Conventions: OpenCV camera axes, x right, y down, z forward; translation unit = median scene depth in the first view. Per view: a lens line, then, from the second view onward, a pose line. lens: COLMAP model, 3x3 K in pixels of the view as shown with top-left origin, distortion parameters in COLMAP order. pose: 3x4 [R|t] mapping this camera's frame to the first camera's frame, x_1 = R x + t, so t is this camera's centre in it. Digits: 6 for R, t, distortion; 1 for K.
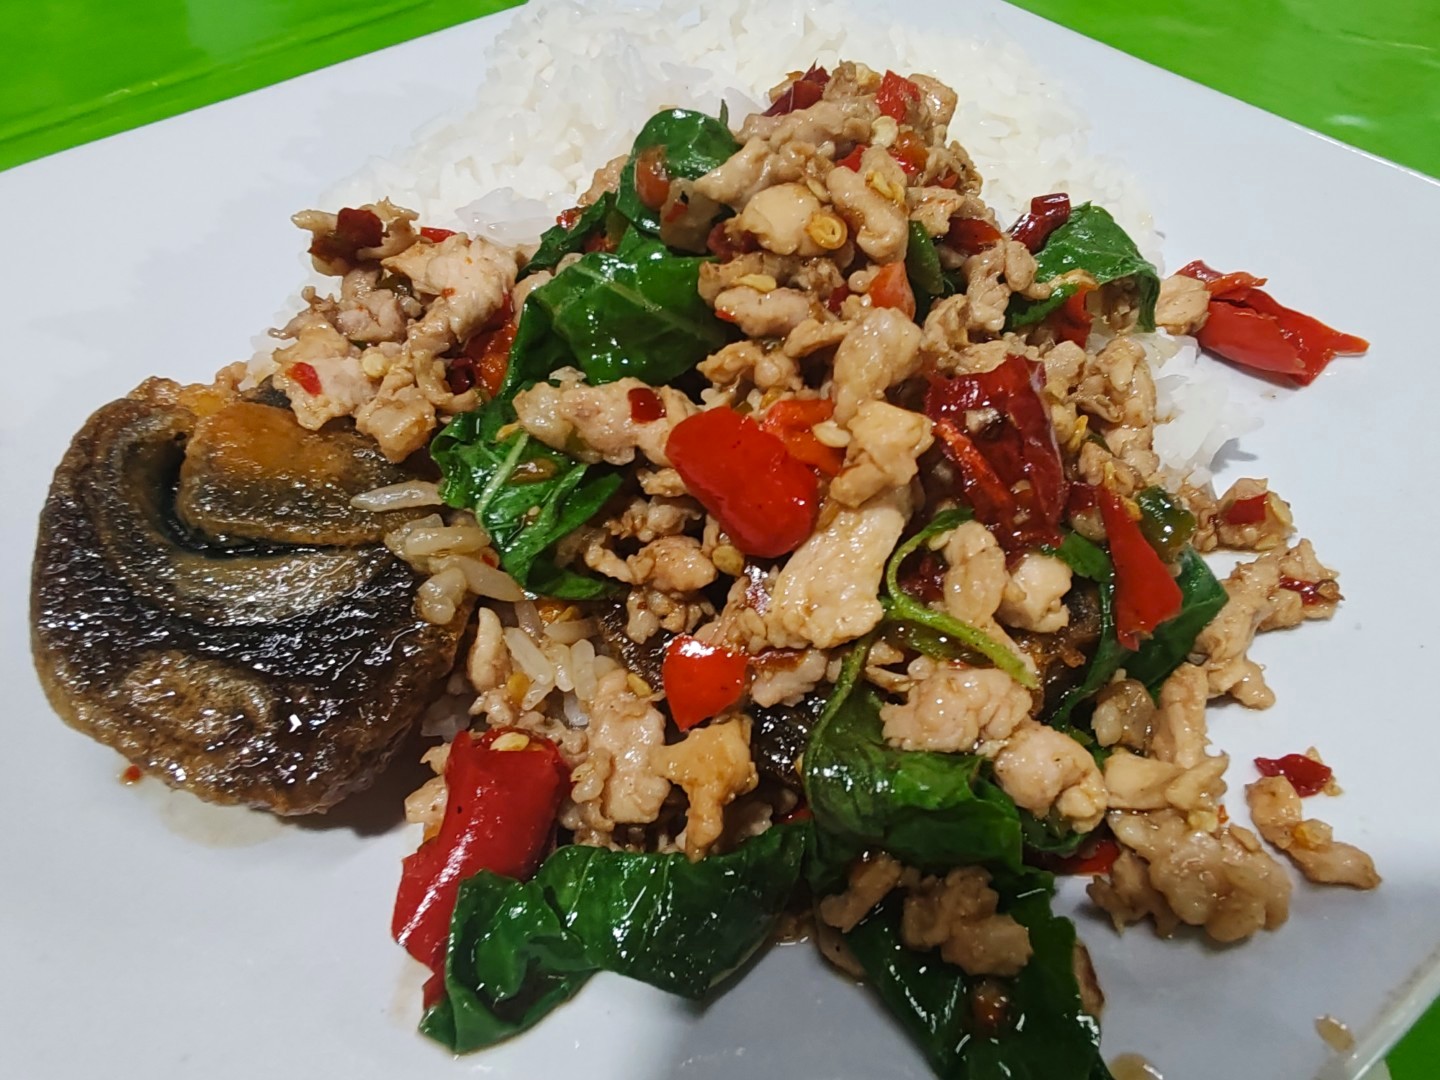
lens RADIAL K [[1096.5, 0, 720.0], [0, 1096.5, 540.0], [0, 0, 1]] dist [-0.006592, 0.000045]
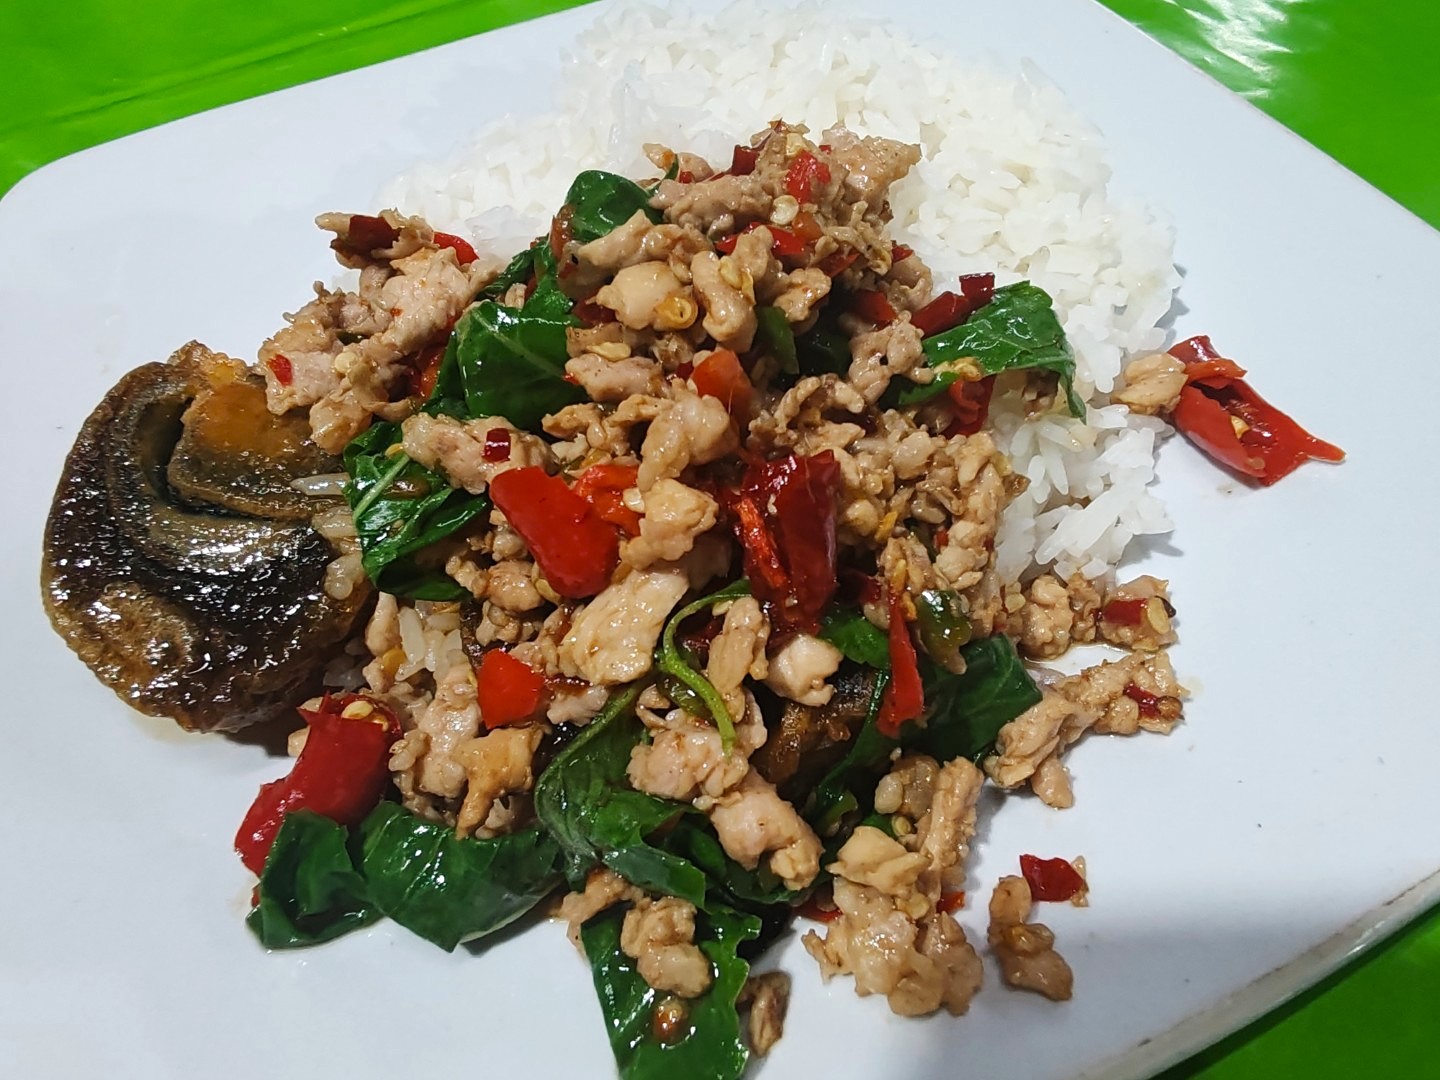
lens RADIAL K [[1088.1, 0, 720.2], [0, 1088.1, 556.1], [0, 0, 1]] dist [0.004205, -0.000528]
pose [[0.966508, 0.163954, -0.197436, 0.387314], [-0.146309, 0.984073, 0.100962, -0.154558], [0.210845, -0.068694, 0.975103, -0.068571]]
